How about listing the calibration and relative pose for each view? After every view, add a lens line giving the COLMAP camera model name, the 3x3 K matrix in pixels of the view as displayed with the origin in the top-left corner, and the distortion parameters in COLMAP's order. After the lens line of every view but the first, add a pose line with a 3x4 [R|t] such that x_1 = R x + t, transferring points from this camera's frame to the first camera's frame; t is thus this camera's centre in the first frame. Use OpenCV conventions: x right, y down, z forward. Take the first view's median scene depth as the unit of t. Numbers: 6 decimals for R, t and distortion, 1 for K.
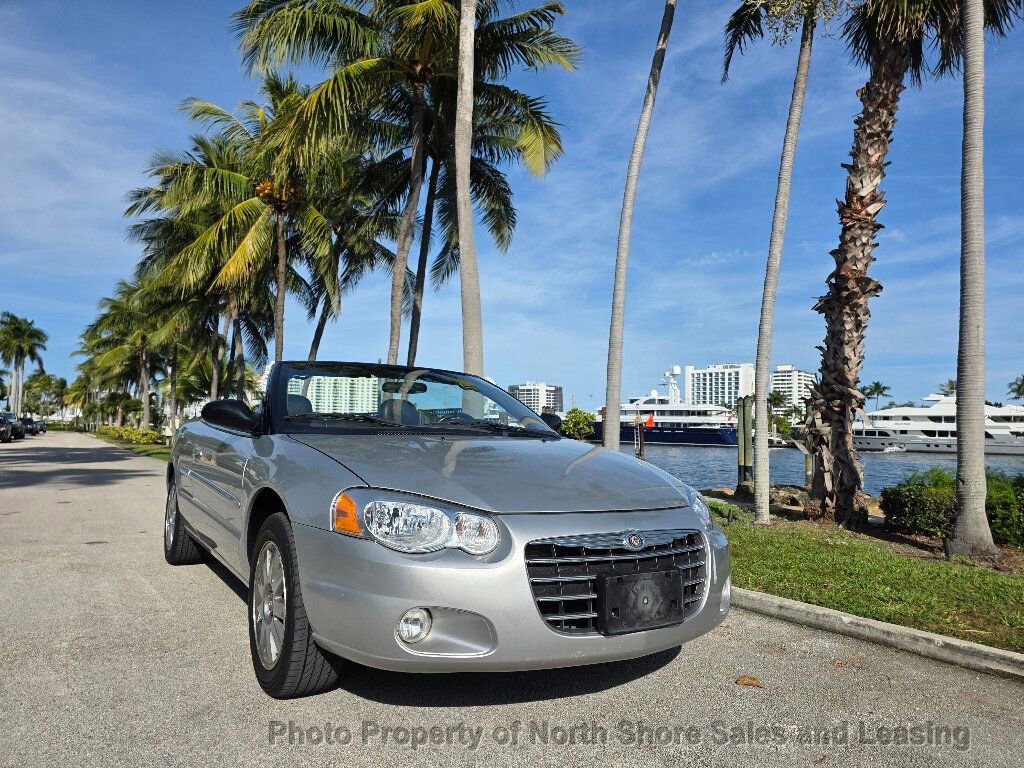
lens RADIAL K [[688.4, 0, 514.2], [0, 688.4, 393.2], [0, 0, 1]] dist [0.067668, -0.064728]
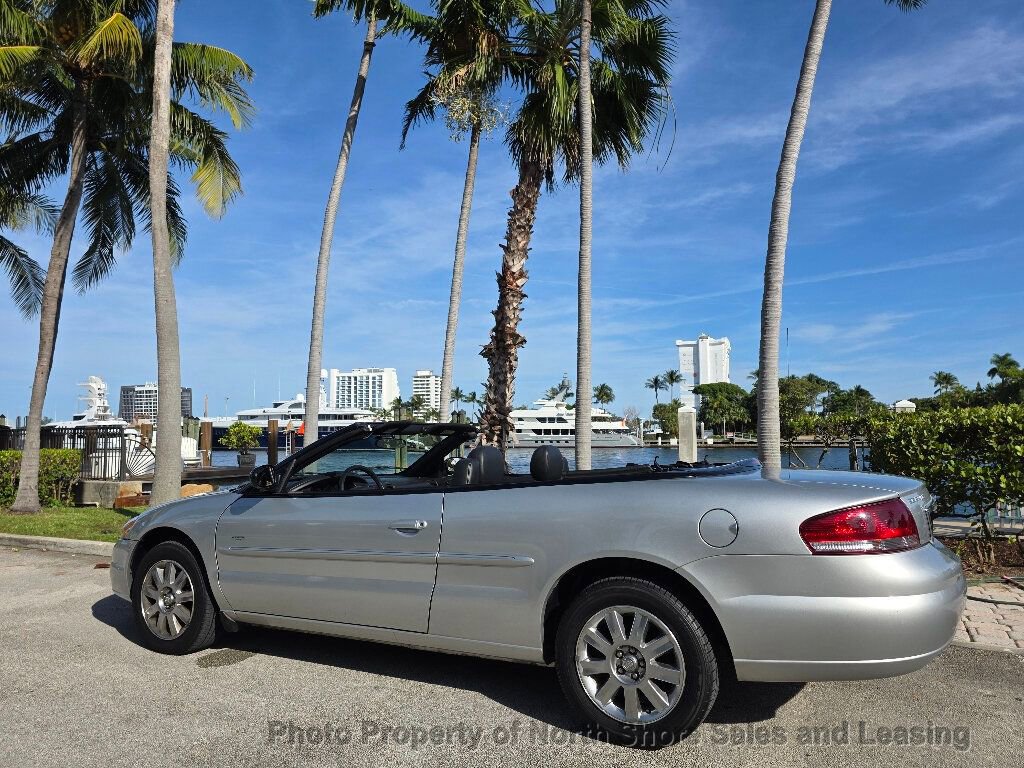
lens RADIAL K [[688.4, 0, 522.0], [0, 688.4, 390.8], [0, 0, 1]] dist [0.067668, -0.064728]
pose [[0.870176, 0.009402, 0.492651, -0.105126], [-0.006066, 0.999947, -0.008369, -0.035605], [-0.492703, 0.004294, 0.870187, -0.117954]]
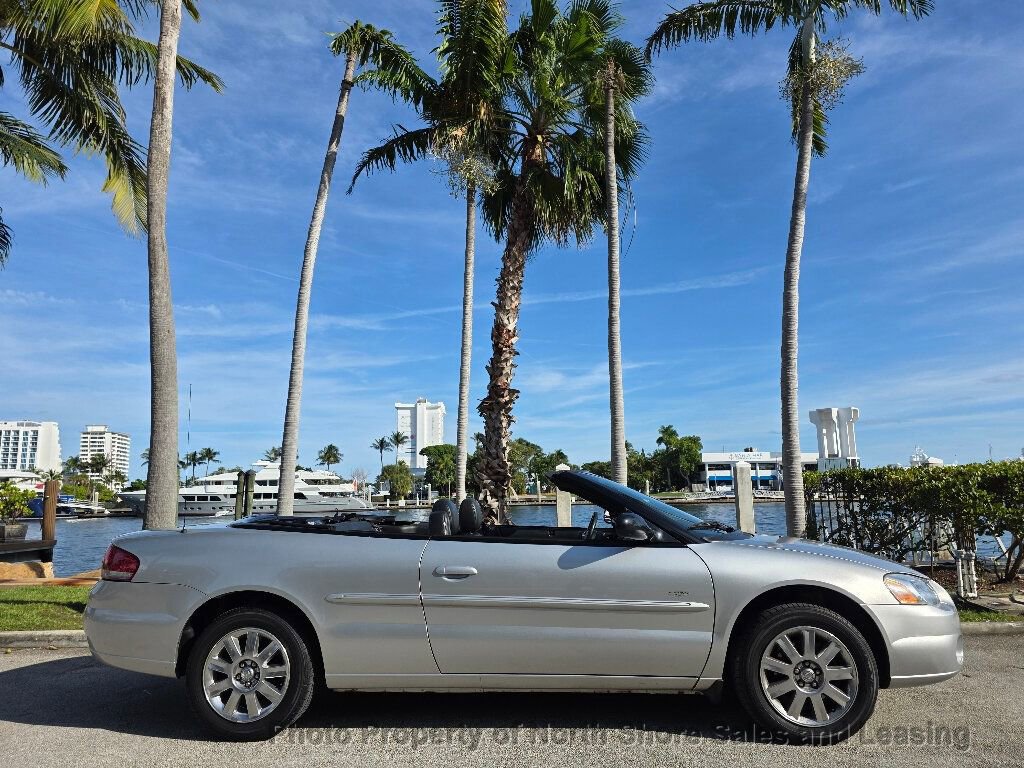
lens RADIAL K [[688.4, 0, 510.5], [0, 688.4, 389.0], [0, 0, 1]] dist [0.067668, -0.064728]
pose [[0.606514, 0.091837, 0.789751, -0.437932], [-0.014609, 0.994426, -0.104419, -0.021373], [-0.794939, 0.051794, 0.604475, 0.153711]]
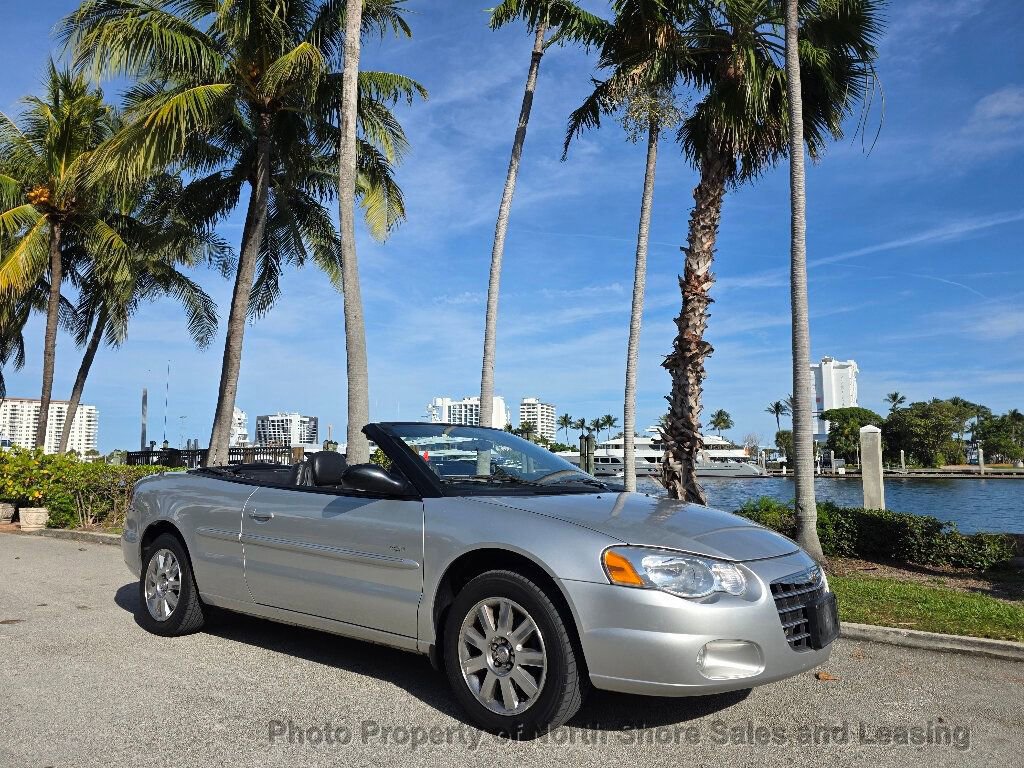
lens RADIAL K [[688.4, 0, 508.6], [0, 688.4, 389.7], [0, 0, 1]] dist [0.067668, -0.064728]
pose [[0.940928, 0.018047, 0.338124, -0.178335], [-0.001328, 0.998768, -0.049611, -0.016331], [-0.338603, 0.046231, 0.939793, -0.016725]]
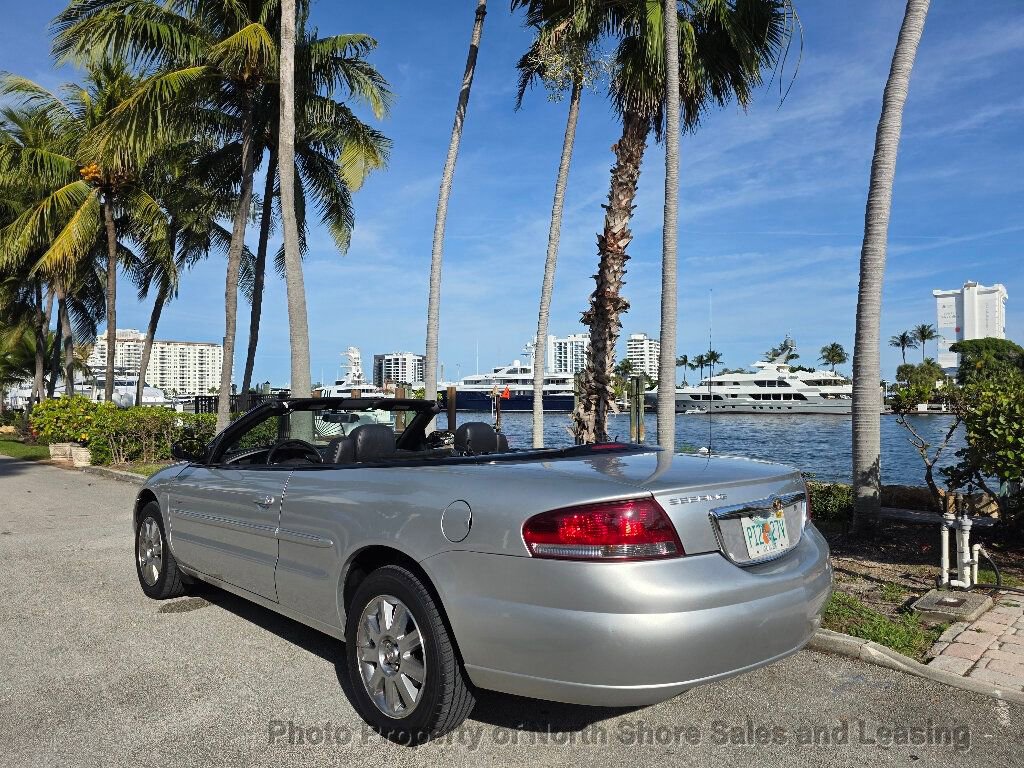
lens RADIAL K [[688.4, 0, 515.4], [0, 688.4, 391.5], [0, 0, 1]] dist [0.067668, -0.064728]
pose [[0.981501, -0.017923, 0.190614, 0.062461], [0.009619, 0.998968, 0.044400, -0.041705], [-0.191213, -0.041745, 0.980660, -0.162786]]
